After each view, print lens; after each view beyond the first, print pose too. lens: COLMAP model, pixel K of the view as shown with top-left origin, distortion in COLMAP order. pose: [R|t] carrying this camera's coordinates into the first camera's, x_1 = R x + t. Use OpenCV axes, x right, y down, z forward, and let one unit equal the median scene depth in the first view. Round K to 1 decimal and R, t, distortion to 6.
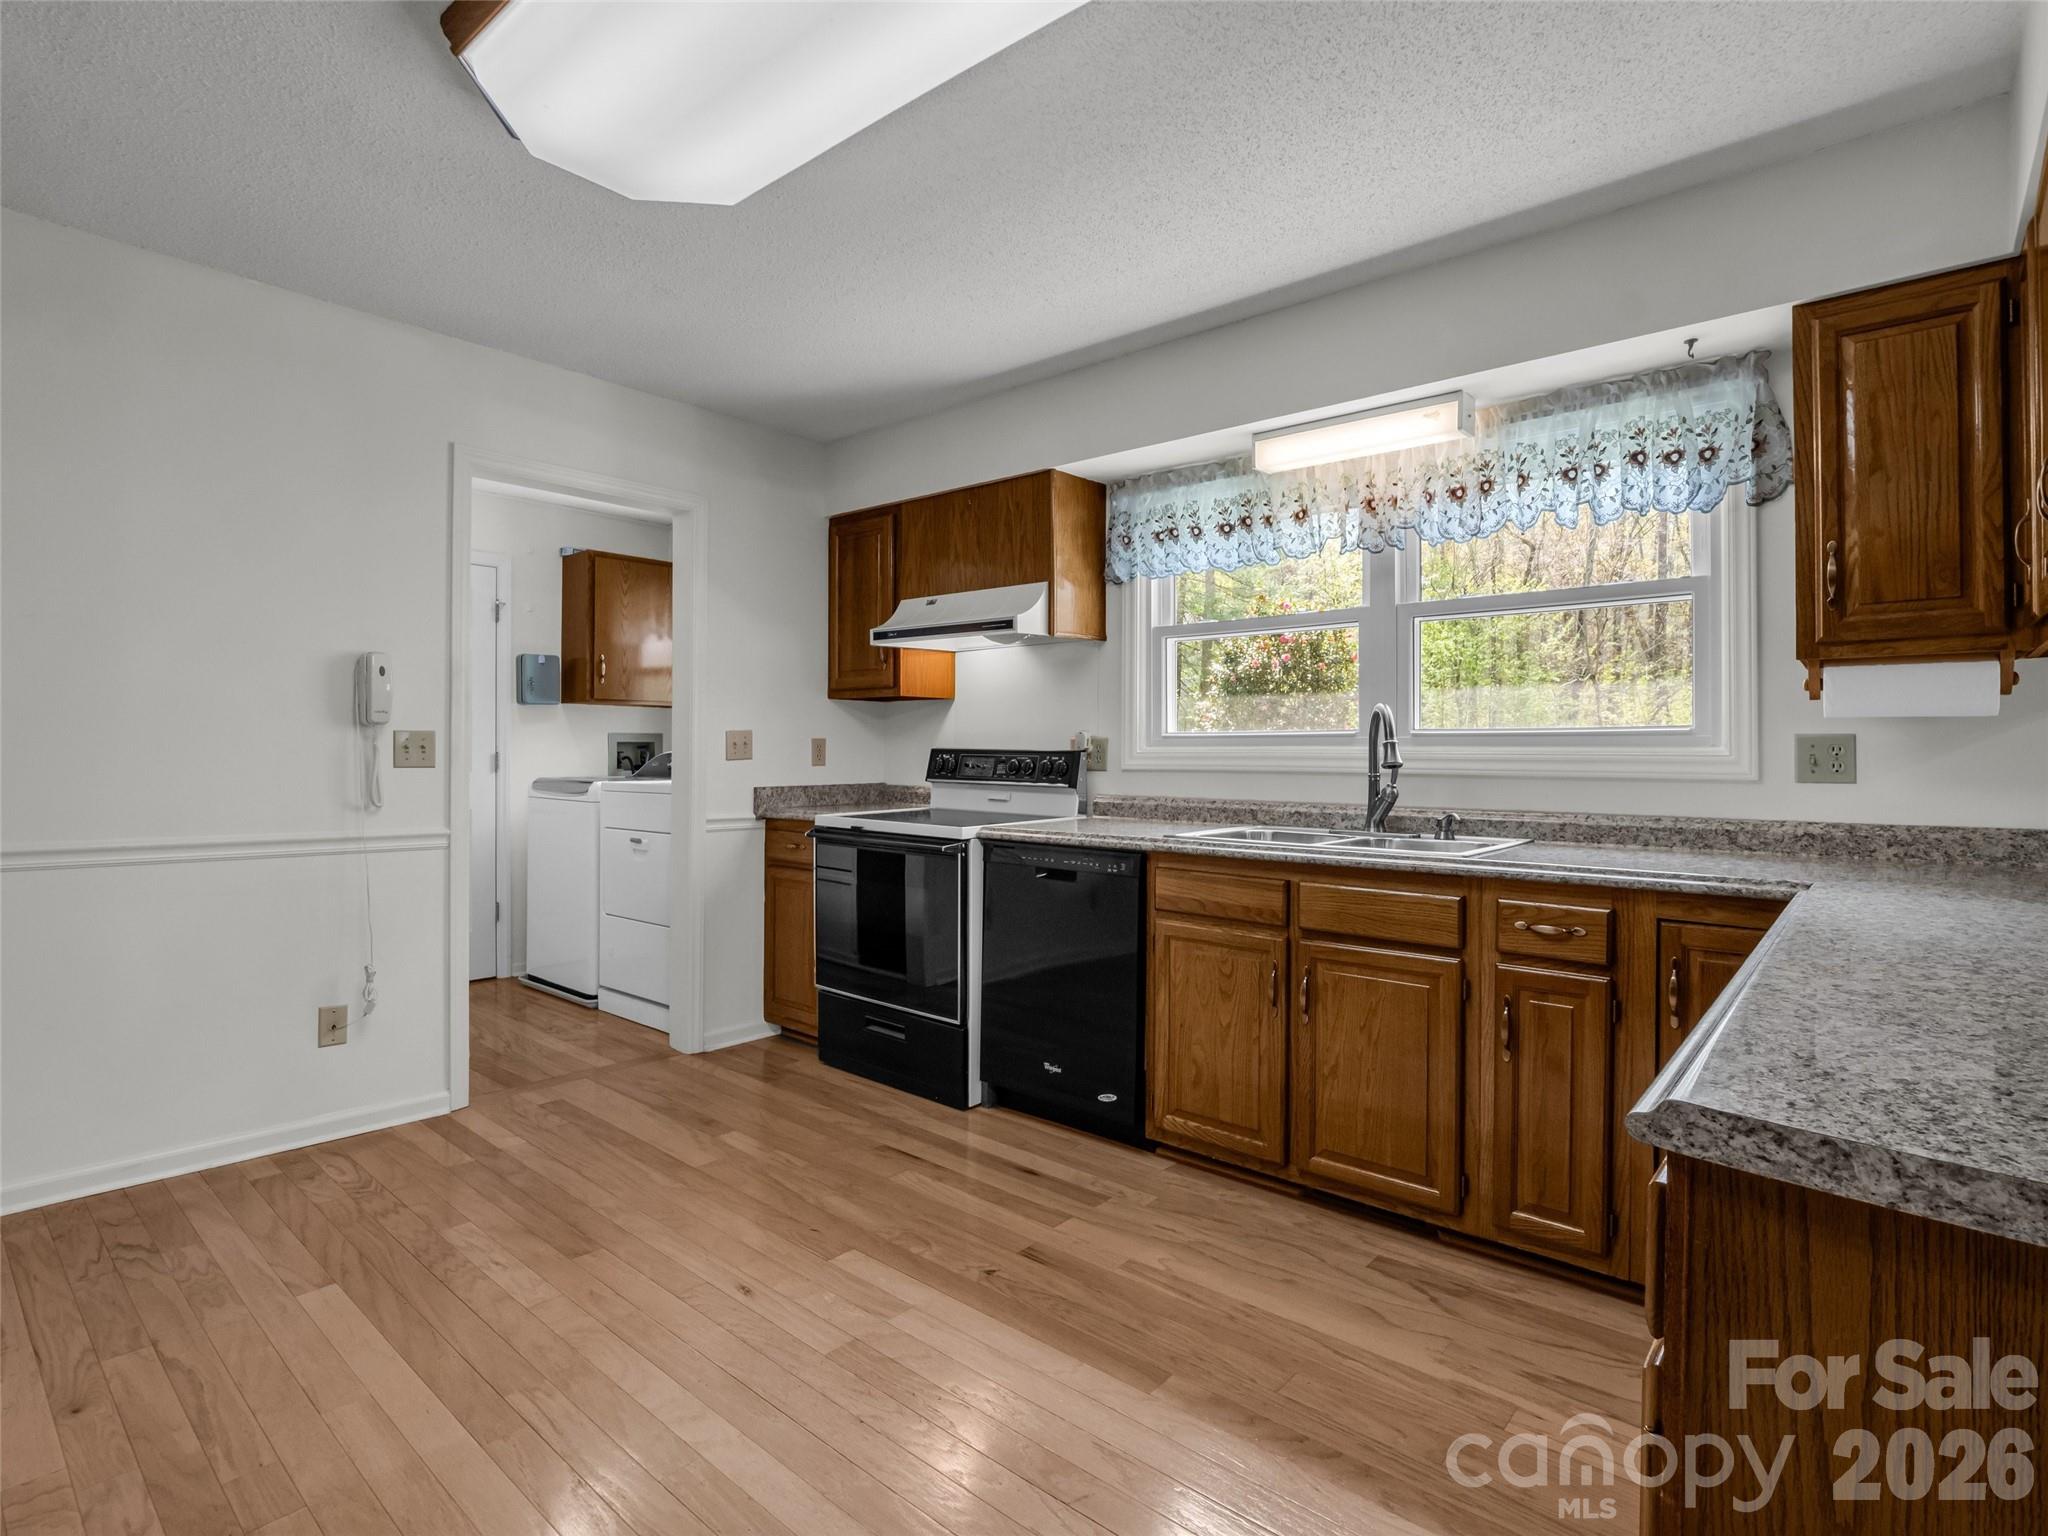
lens RADIAL K [[1024.9, 0, 1038.1], [0, 1024.9, 754.8], [0, 0, 1]] dist [0.003773, -0.000296]
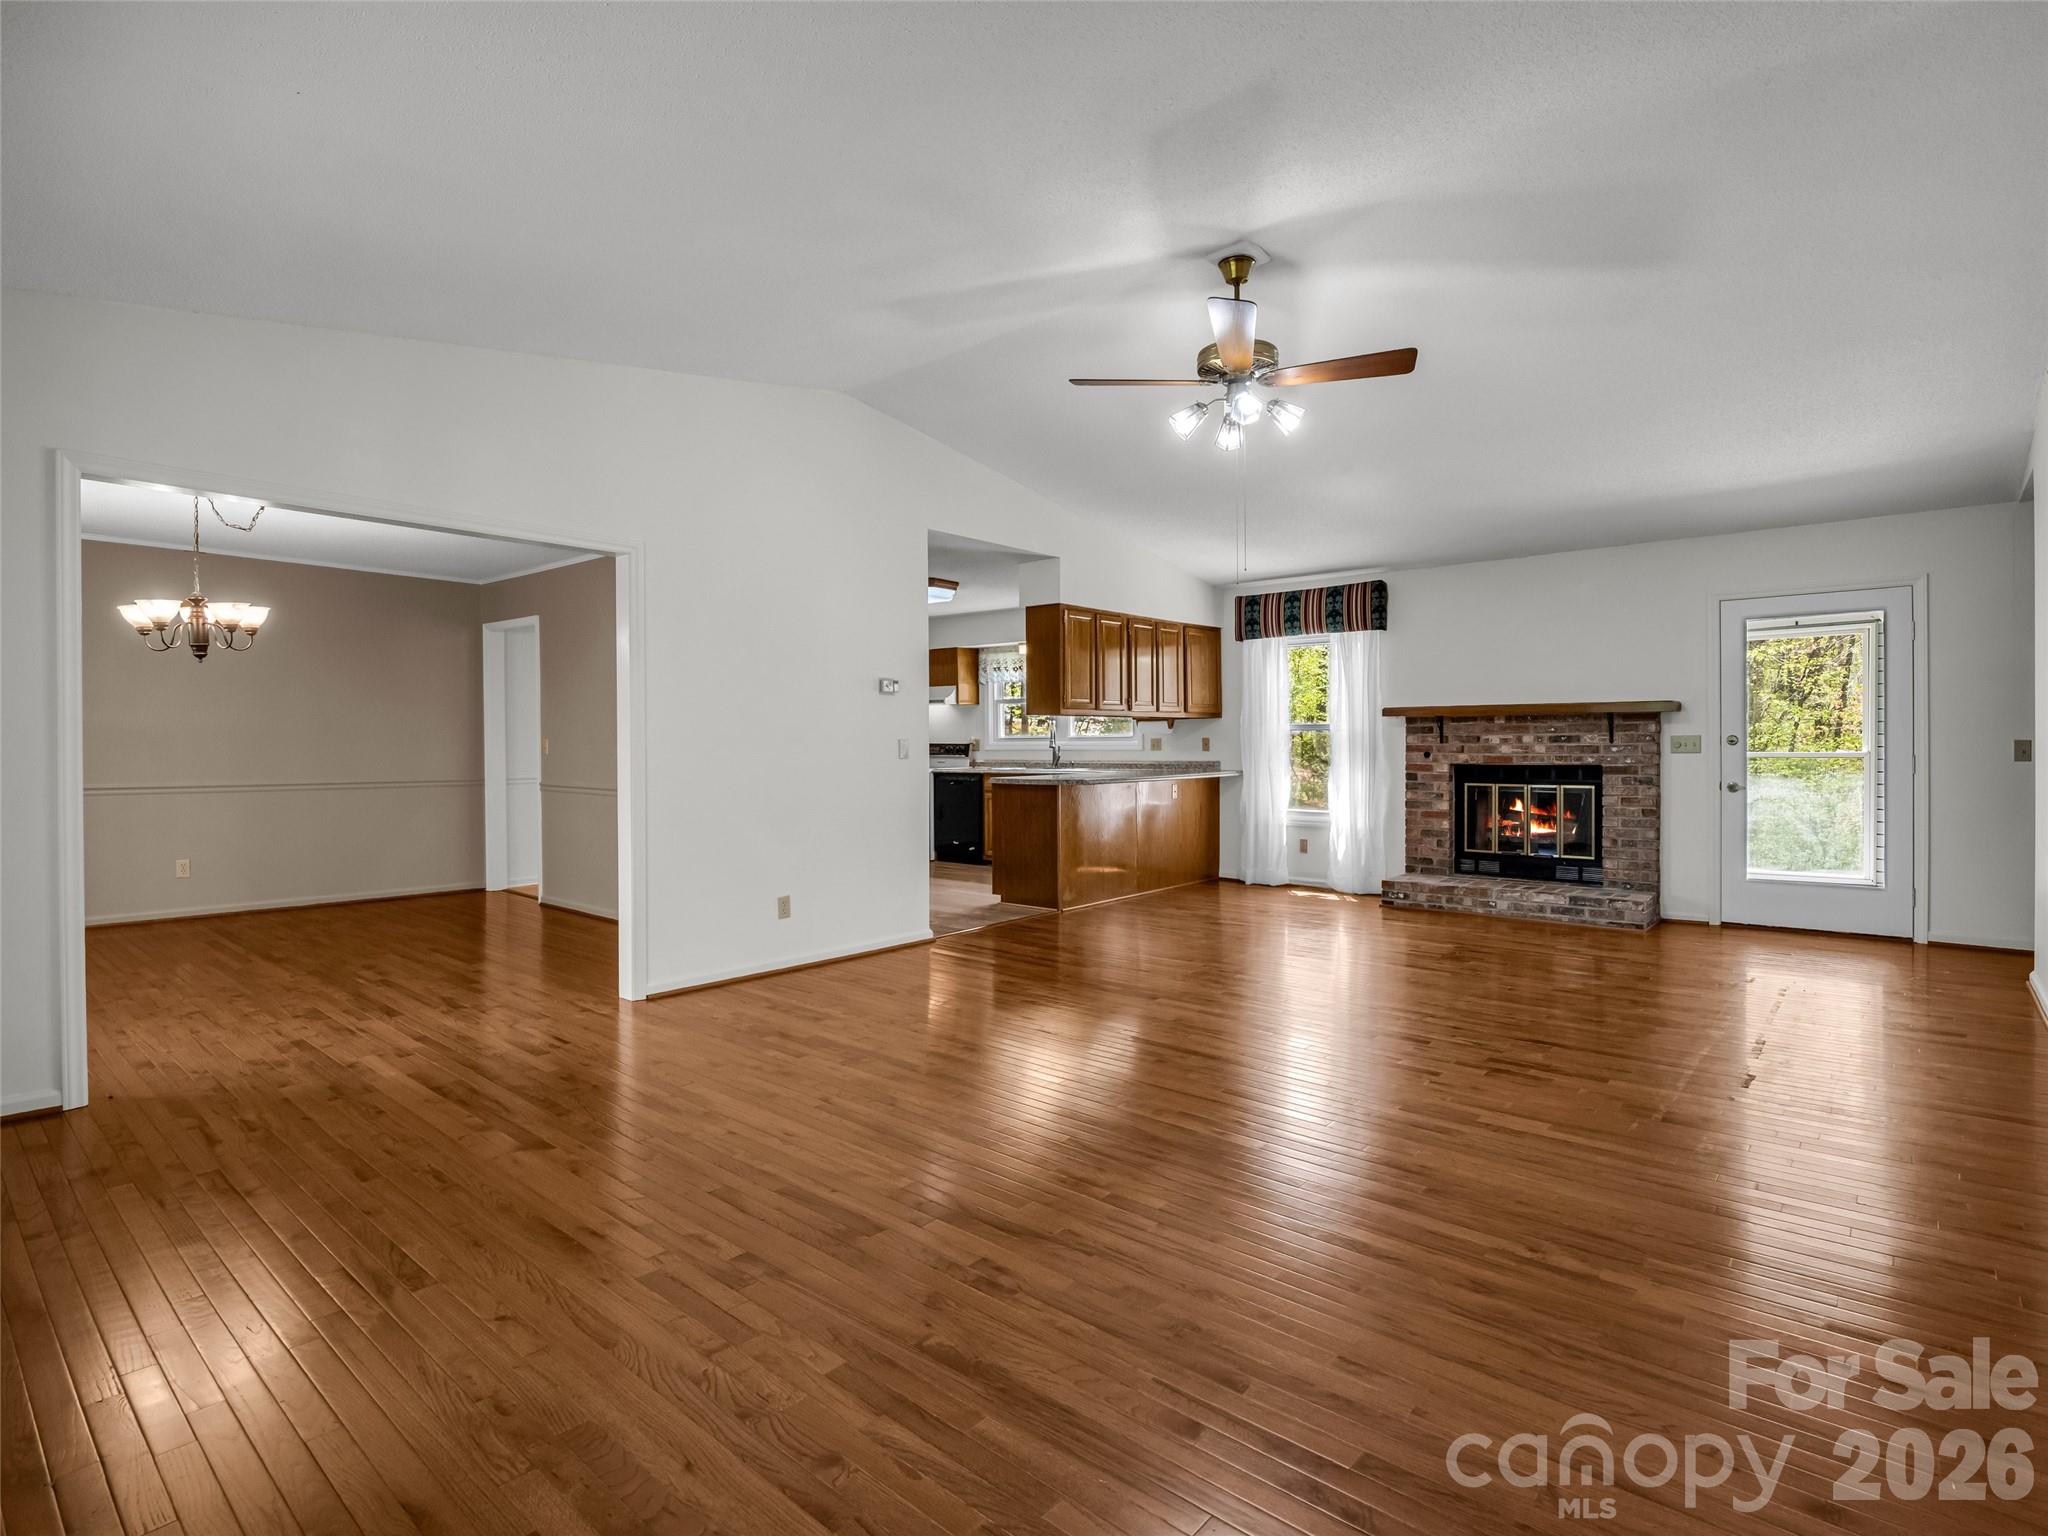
lens RADIAL K [[965.9, 0, 1015.8], [0, 965.9, 750.8], [0, 0, 1]] dist [-0.002342, -0.000396]
pose [[0.999897, -0.006397, 0.012866, 0.160718], [0.006396, 0.999980, 0.000097, 0.019598], [-0.012866, -0.000015, 0.999917, -1.988434]]
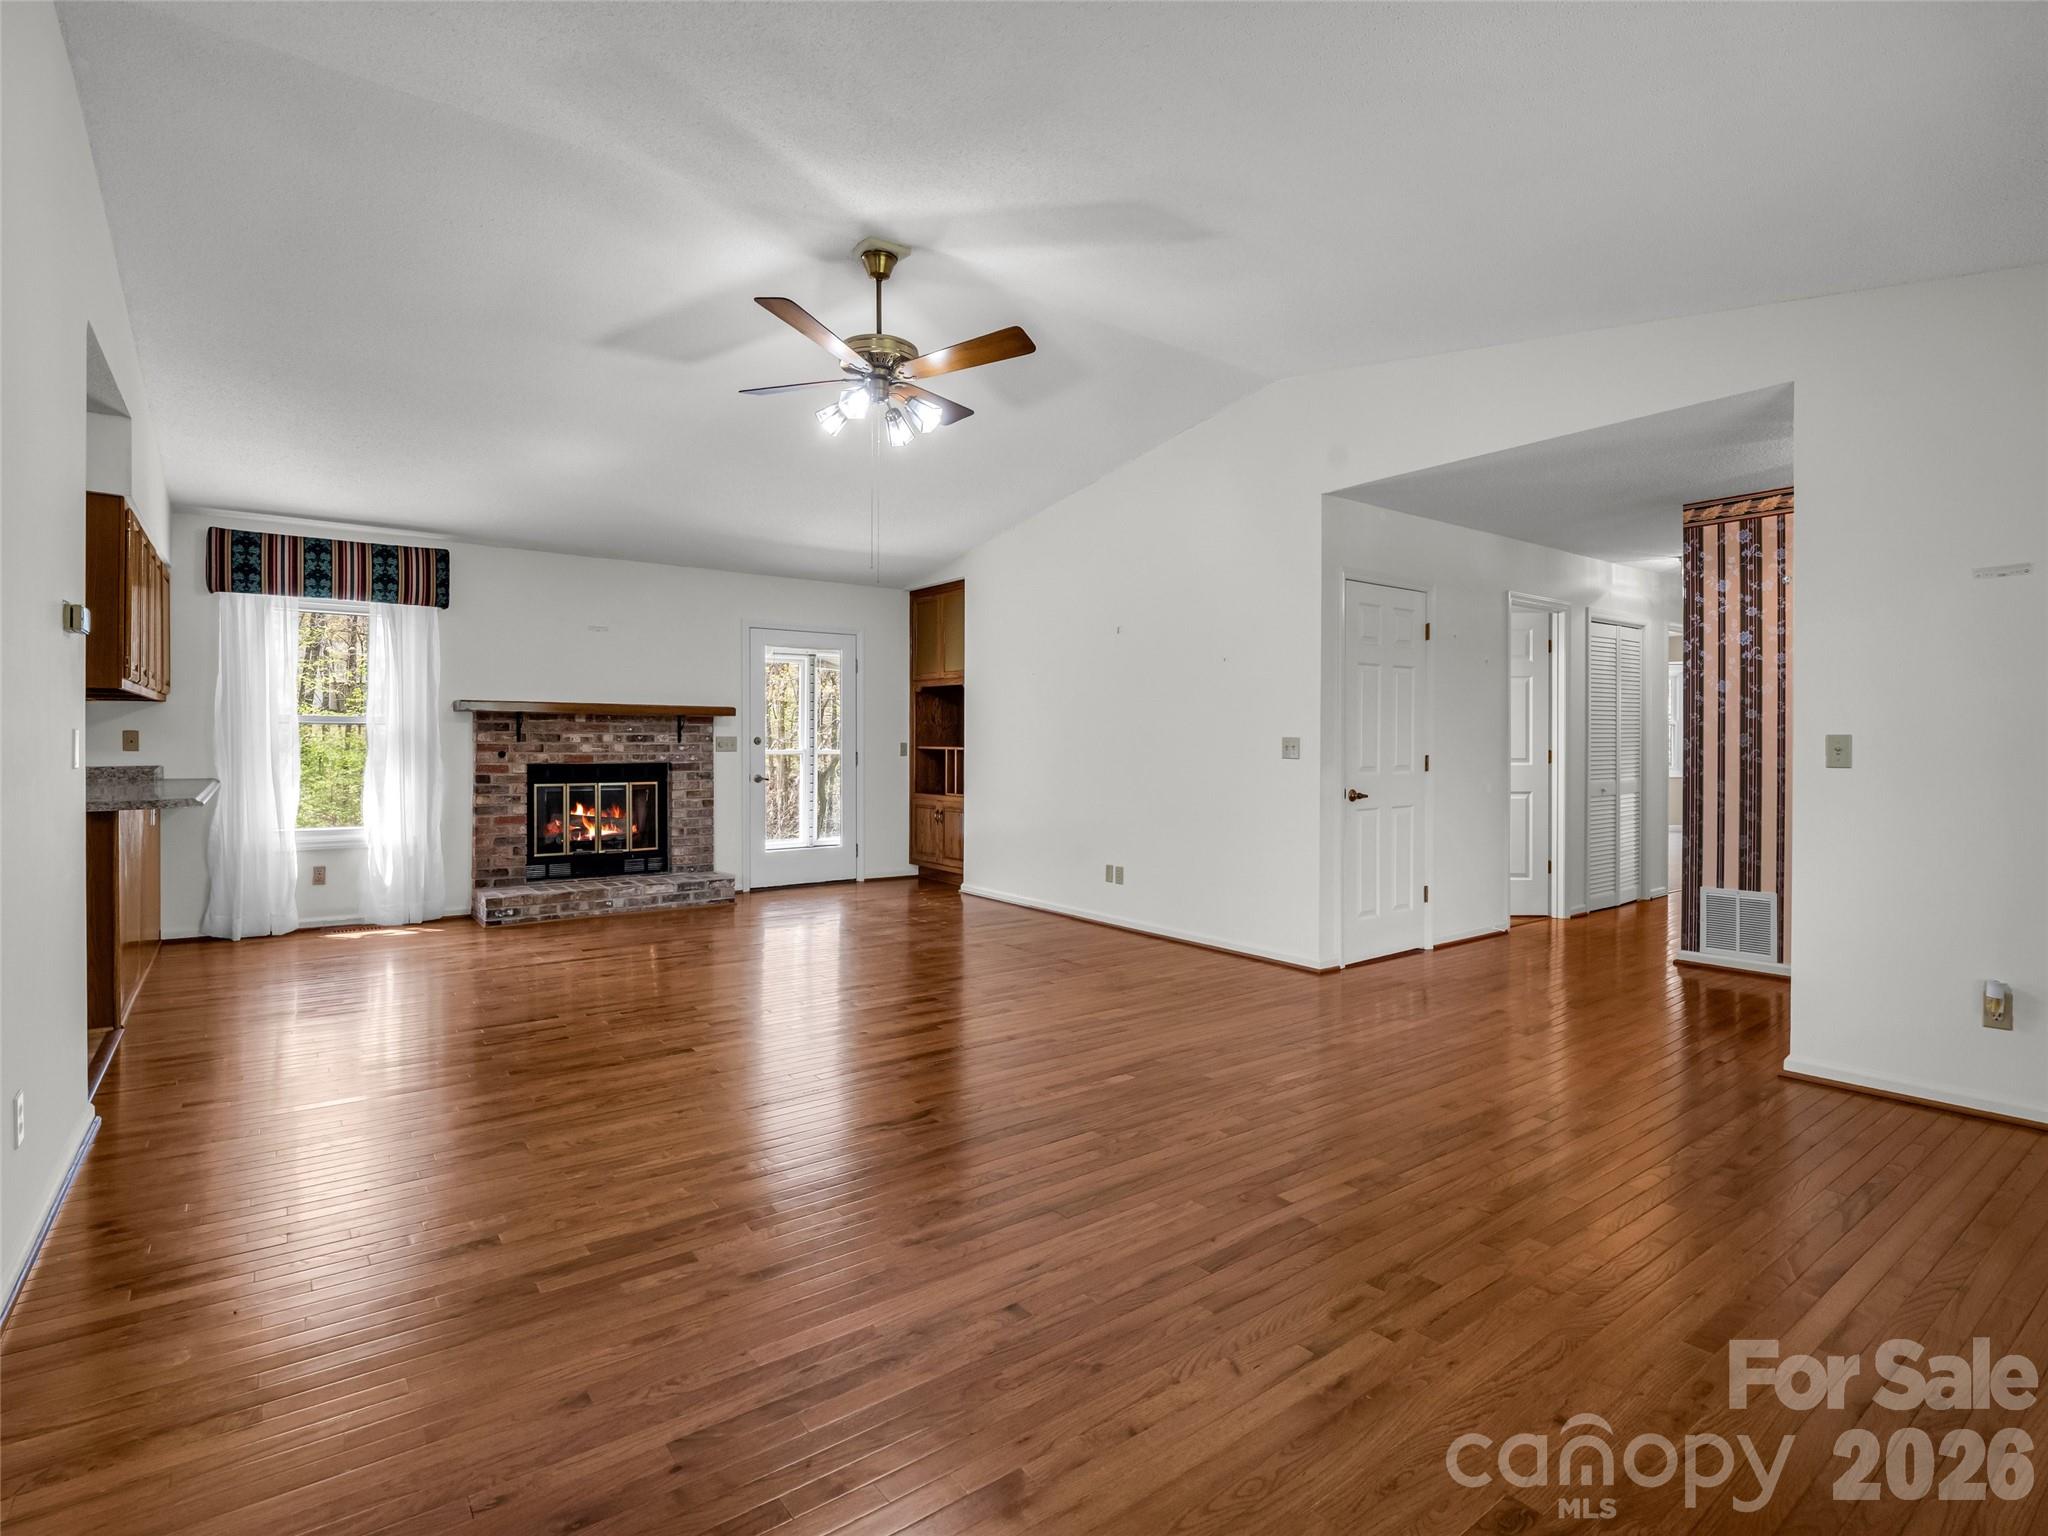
lens RADIAL K [[999.9, 0, 1022.4], [0, 999.9, 749.2], [0, 0, 1]] dist [-0.008466, -0.001758]
pose [[0.228809, -0.007781, 0.973440, -0.639405], [0.003143, 0.999969, 0.007254, 0.012858], [-0.973466, 0.001399, 0.228826, -1.301142]]
